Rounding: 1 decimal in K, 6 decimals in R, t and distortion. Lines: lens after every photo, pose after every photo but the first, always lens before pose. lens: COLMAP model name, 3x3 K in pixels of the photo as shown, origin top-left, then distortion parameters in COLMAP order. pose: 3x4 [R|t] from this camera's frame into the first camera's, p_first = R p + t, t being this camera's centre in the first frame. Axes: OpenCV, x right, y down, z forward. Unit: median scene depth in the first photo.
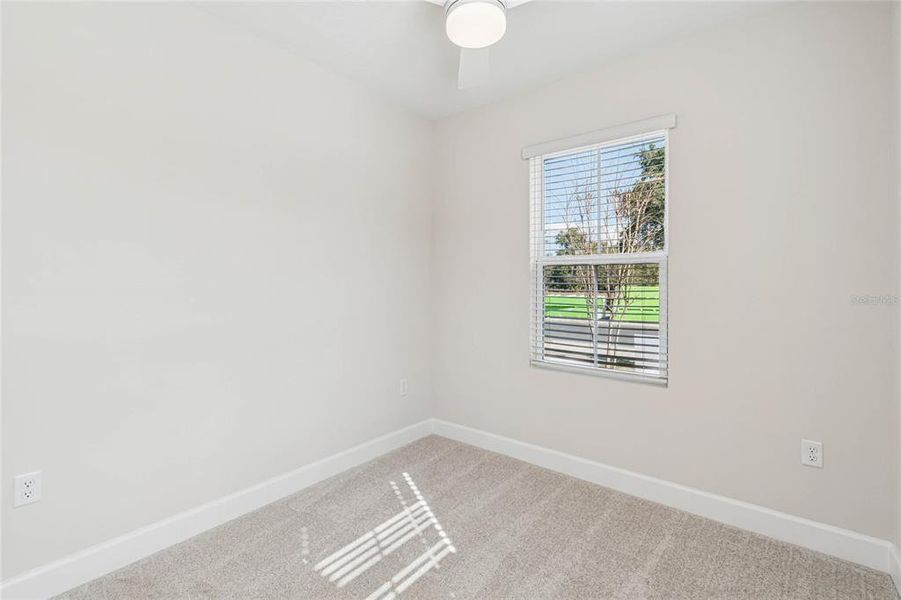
lens RADIAL K [[401.0, 0, 454.2], [0, 401.0, 290.6], [0, 0, 1]] dist [0.002952, -0.001654]
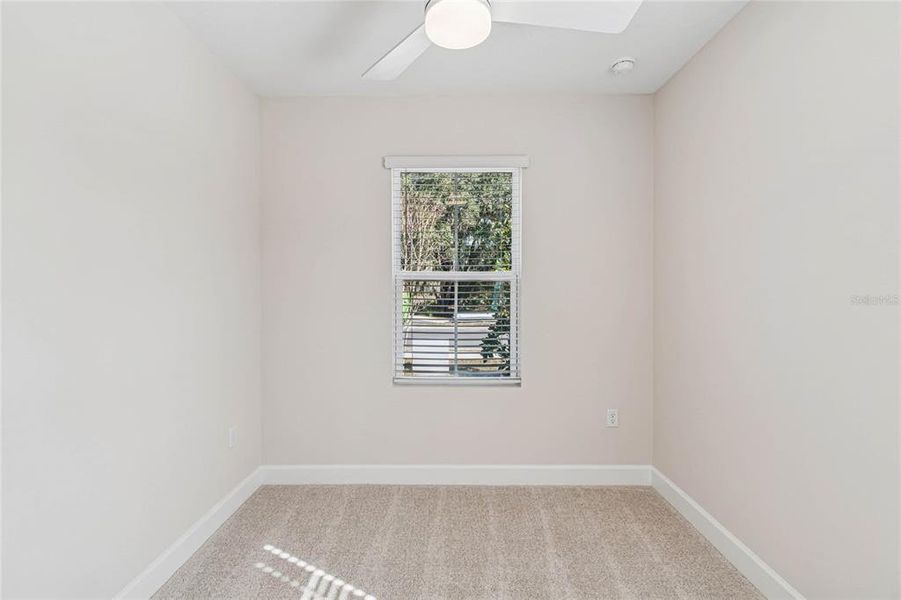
lens RADIAL K [[401.0, 0, 454.4], [0, 401.0, 299.1], [0, 0, 1]] dist [0.002952, -0.001654]
pose [[0.794840, -0.026457, 0.606242, -0.319223], [0.015134, 0.999603, 0.023781, -0.045808], [-0.606630, -0.009727, 0.794924, 0.169630]]
